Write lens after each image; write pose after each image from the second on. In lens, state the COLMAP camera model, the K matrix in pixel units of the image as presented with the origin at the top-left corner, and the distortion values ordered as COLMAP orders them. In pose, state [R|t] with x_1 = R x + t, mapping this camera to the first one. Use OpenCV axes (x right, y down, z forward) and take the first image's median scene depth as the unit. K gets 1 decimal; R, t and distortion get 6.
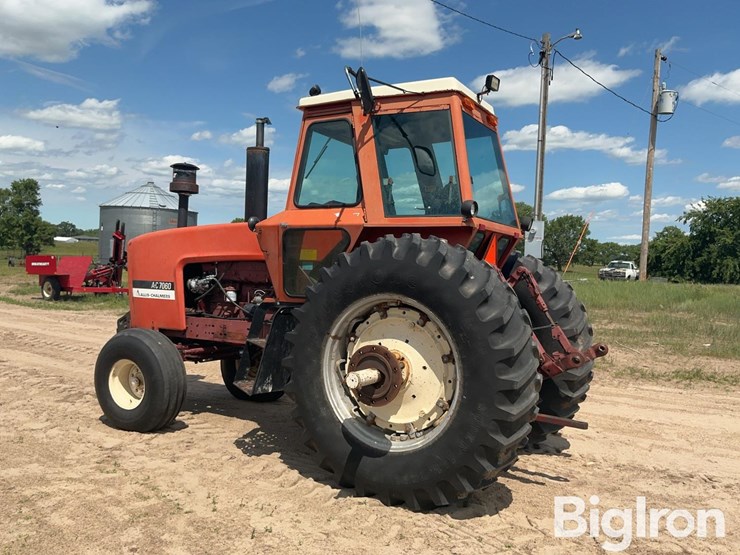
lens RADIAL K [[625.7, 0, 365.7], [0, 625.7, 278.0], [0, 0, 1]] dist [0.123584, -0.270673]
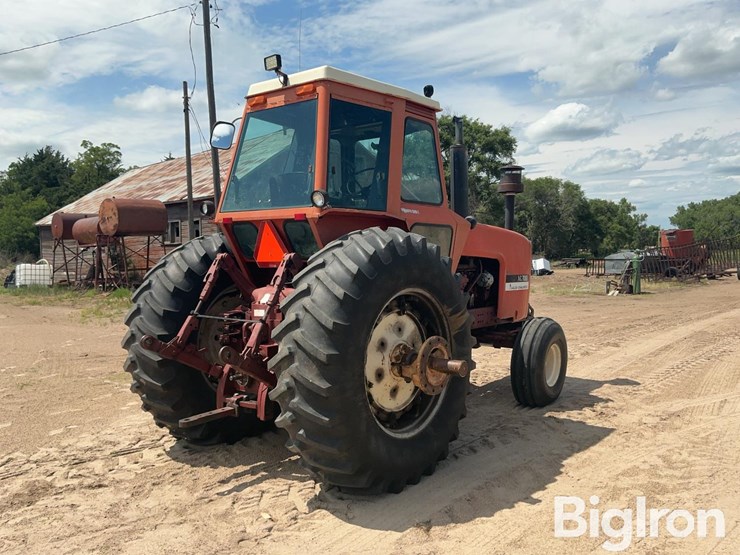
lens RADIAL K [[618.8, 0, 361.6], [0, 618.8, 278.2], [0, 0, 1]] dist [0.107722, -0.233499]
pose [[-0.156478, 0.006268, -0.987662, 1.055694], [-0.012167, 0.999892, 0.008274, 0.005135], [0.987606, 0.013312, -0.156385, 1.212208]]
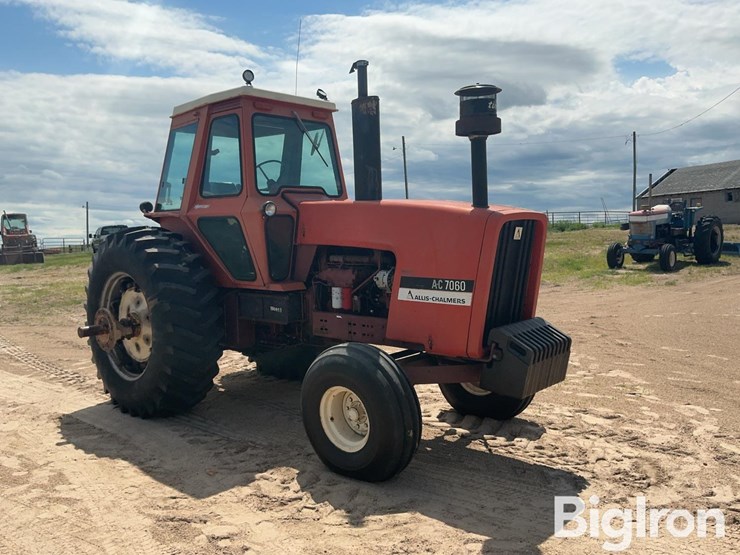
lens RADIAL K [[622.6, 0, 378.7], [0, 622.6, 279.0], [0, 0, 1]] dist [0.065737, -0.143533]
pose [[-0.980530, -0.019506, 0.195398, -0.417493], [0.000649, 0.994727, 0.102560, -0.077416], [-0.196368, 0.100690, -0.975347, 2.145391]]
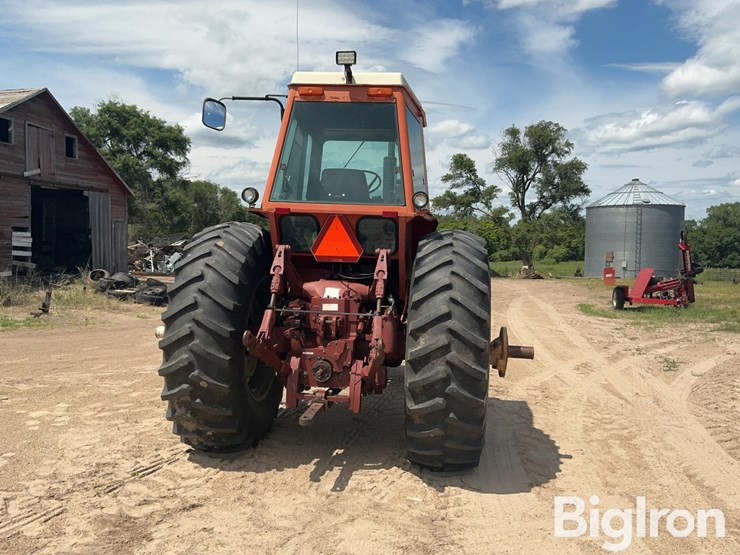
lens RADIAL K [[625.7, 0, 365.7], [0, 625.7, 278.0], [0, 0, 1]] dist [0.123584, -0.270673]
pose [[0.395602, 0.004585, -0.918411, 1.037936], [-0.038344, 0.999198, -0.011528, 0.030991], [0.917621, 0.039776, 0.395460, 0.620530]]
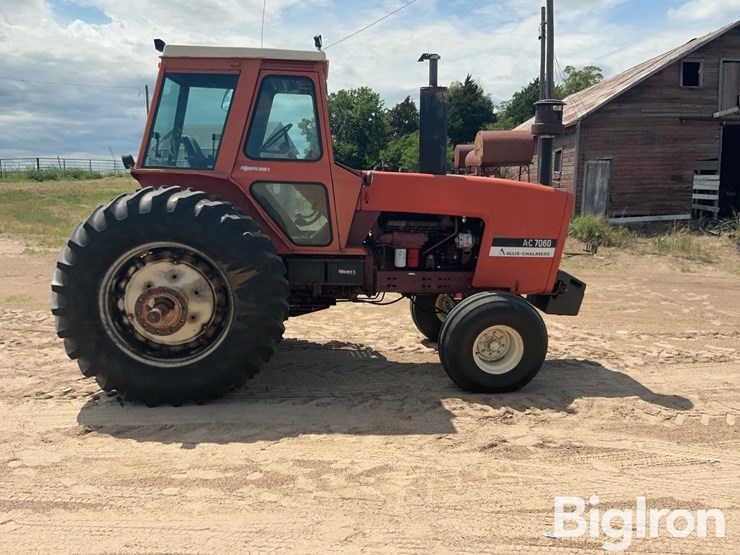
lens RADIAL K [[610.2, 0, 370.0], [0, 610.2, 277.5], [0, 0, 1]] dist [0.122784, -0.212181]
pose [[-0.819303, 0.048124, -0.571338, 0.529320], [-0.053745, 0.985638, 0.160090, -0.087281], [0.570837, 0.161869, -0.804949, 2.074939]]
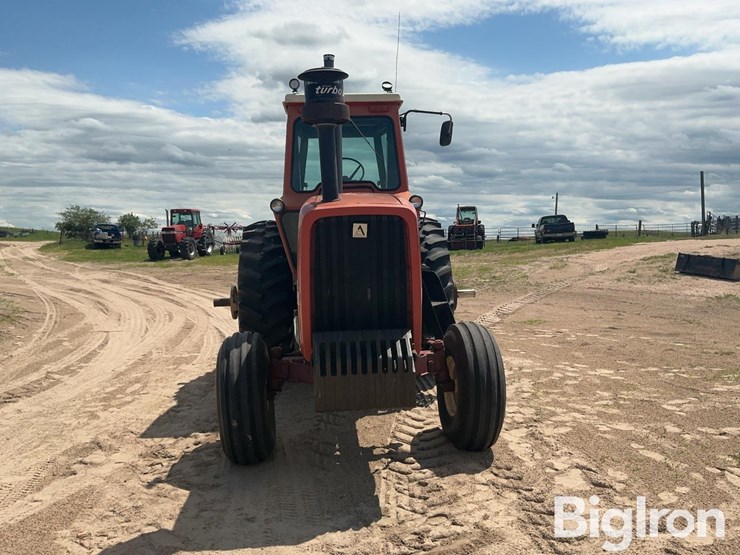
lens RADIAL K [[622.6, 0, 377.1], [0, 622.6, 281.4], [0, 0, 1]] dist [0.113747, -0.267997]
pose [[-0.579829, -0.083630, 0.810435, -1.034116], [0.017492, 0.993211, 0.115005, -0.077251], [-0.814550, 0.080860, -0.574430, 1.712661]]
